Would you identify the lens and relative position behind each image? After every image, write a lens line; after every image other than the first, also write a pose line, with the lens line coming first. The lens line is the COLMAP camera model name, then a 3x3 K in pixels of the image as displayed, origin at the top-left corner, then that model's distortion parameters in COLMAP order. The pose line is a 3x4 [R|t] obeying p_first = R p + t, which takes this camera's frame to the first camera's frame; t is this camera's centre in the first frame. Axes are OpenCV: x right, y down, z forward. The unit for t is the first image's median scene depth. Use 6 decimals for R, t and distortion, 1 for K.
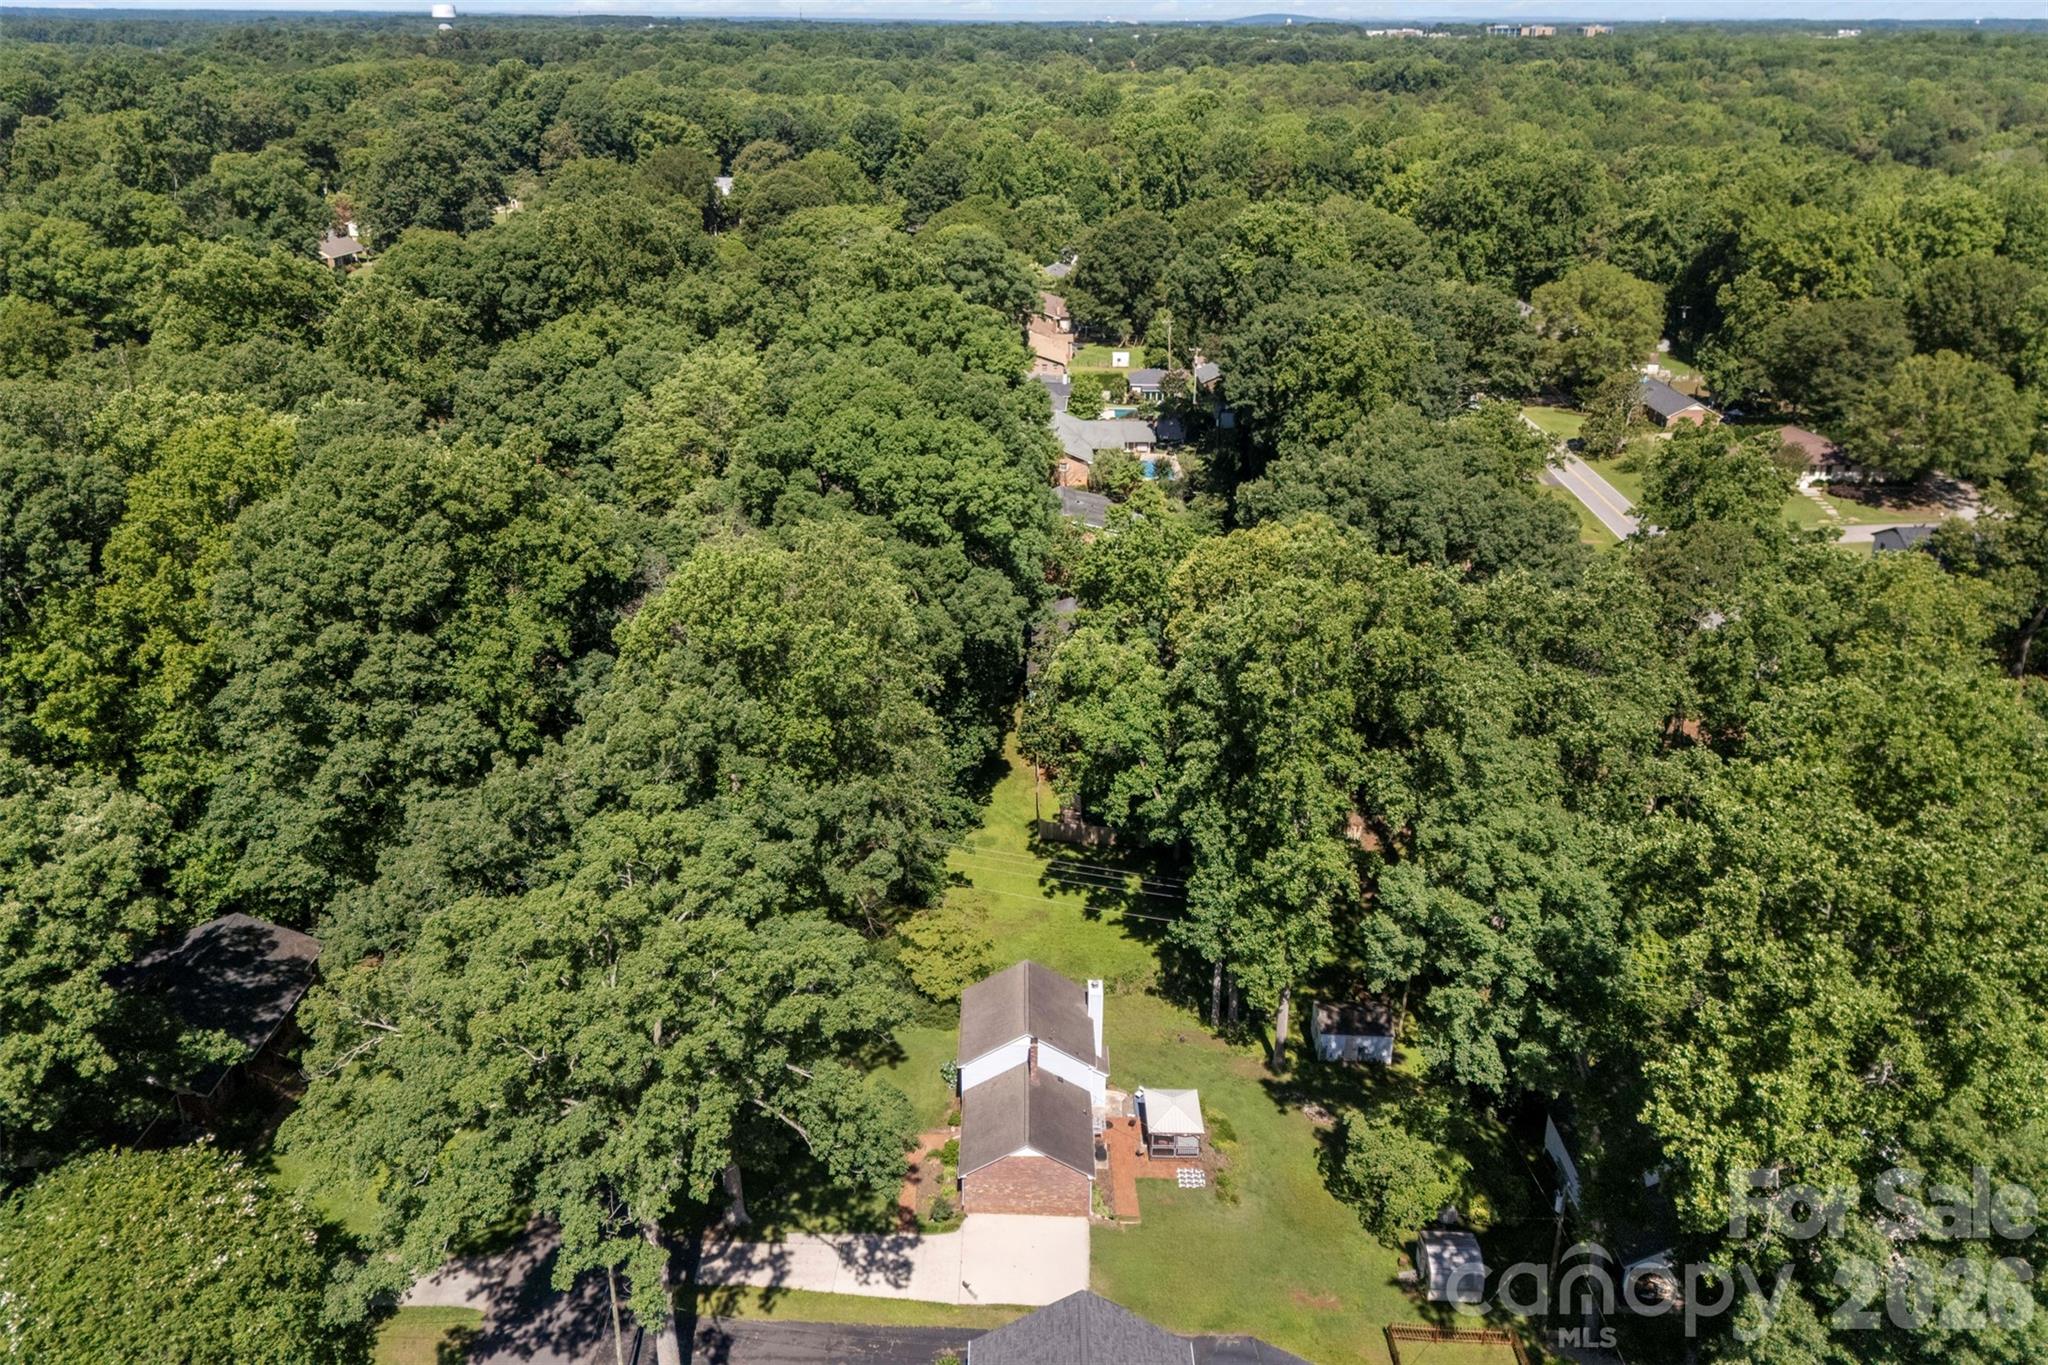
lens RADIAL K [[1484.6, 0, 1009.9], [0, 1484.6, 670.6], [0, 0, 1]] dist [0.062512, -0.025544]
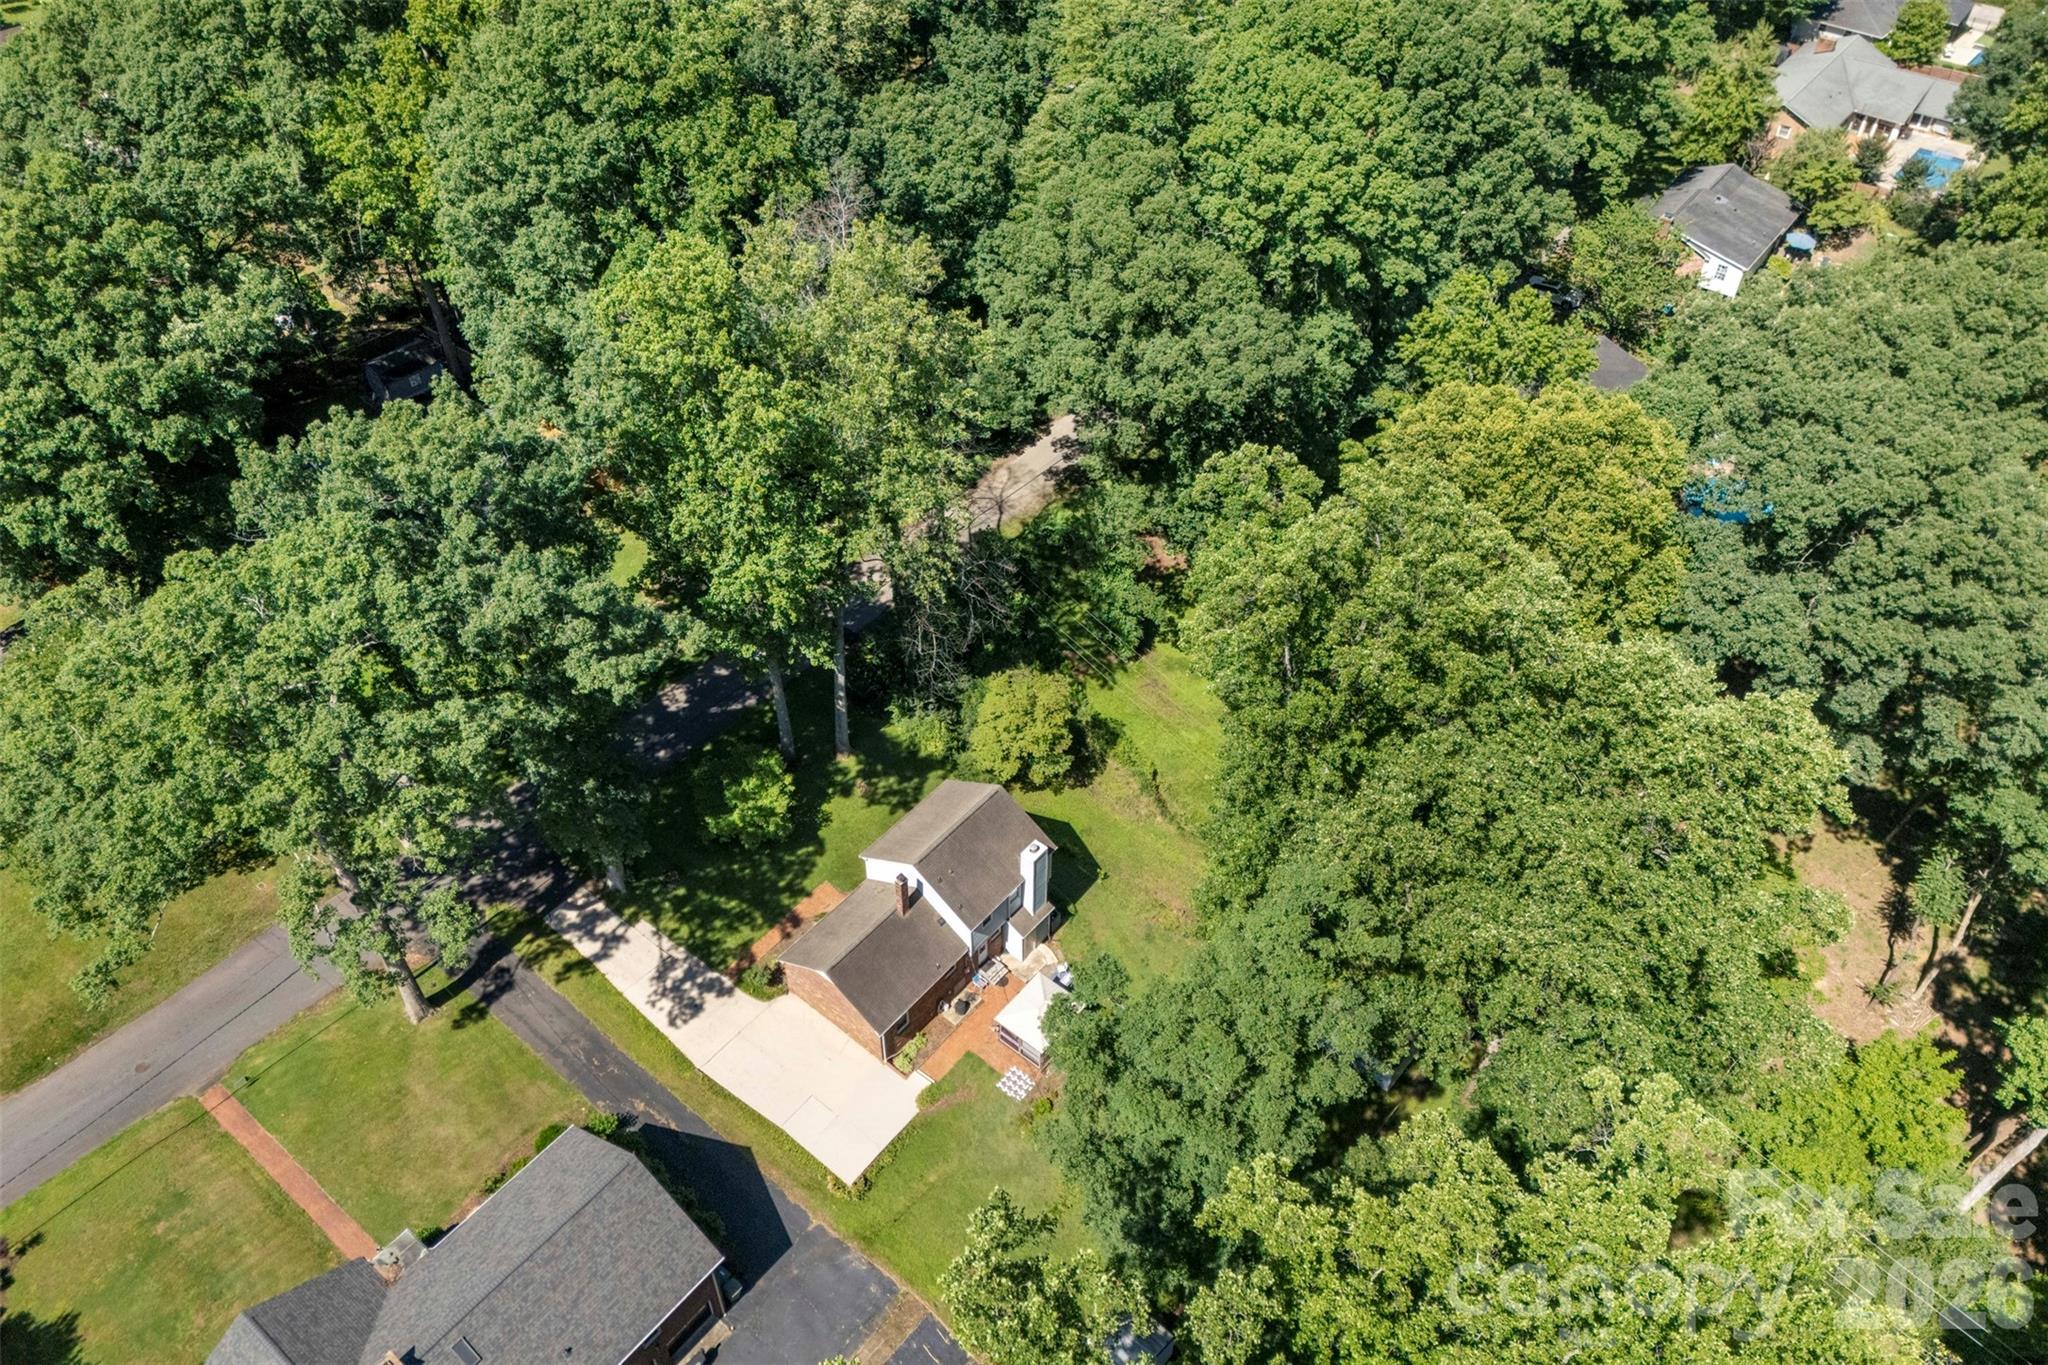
lens RADIAL K [[1484.6, 0, 1022.6], [0, 1484.6, 694.7], [0, 0, 1]] dist [0.062512, -0.025544]
pose [[0.779858, 0.423285, -0.461142, 0.431606], [-0.237455, 0.881685, 0.407733, -0.224625], [0.579170, -0.208473, 0.788100, 0.354364]]
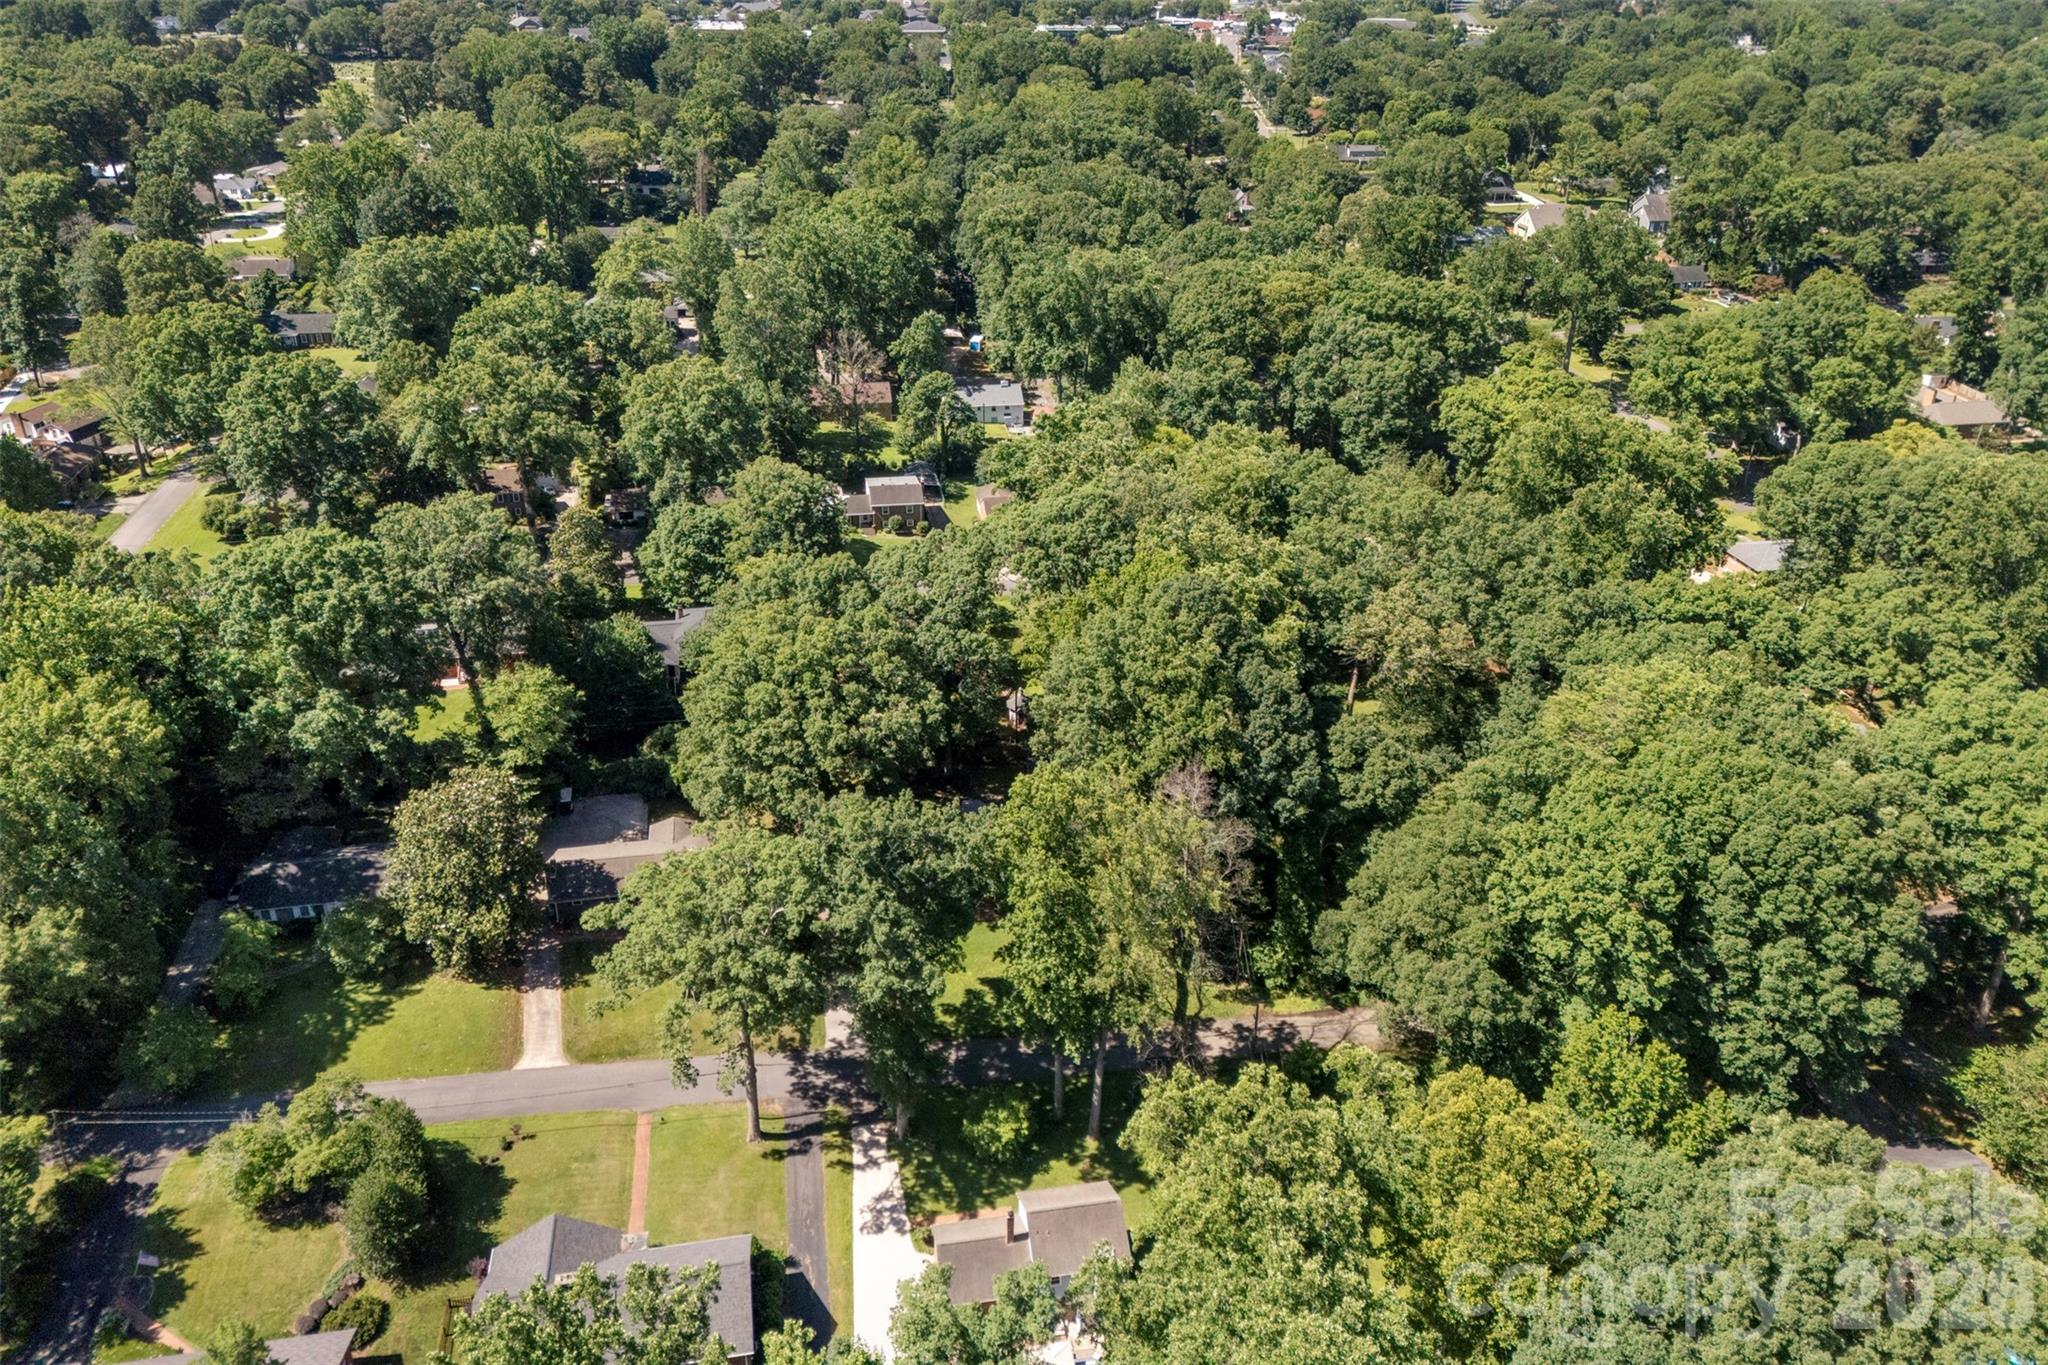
lens RADIAL K [[1484.6, 0, 1023.2], [0, 1484.6, 660.7], [0, 0, 1]] dist [0.062512, -0.025544]
pose [[0.181346, 0.434109, -0.882419, 0.930302], [-0.404819, 0.850699, 0.335310, -0.578987], [0.896234, 0.296412, 0.330007, 0.435764]]
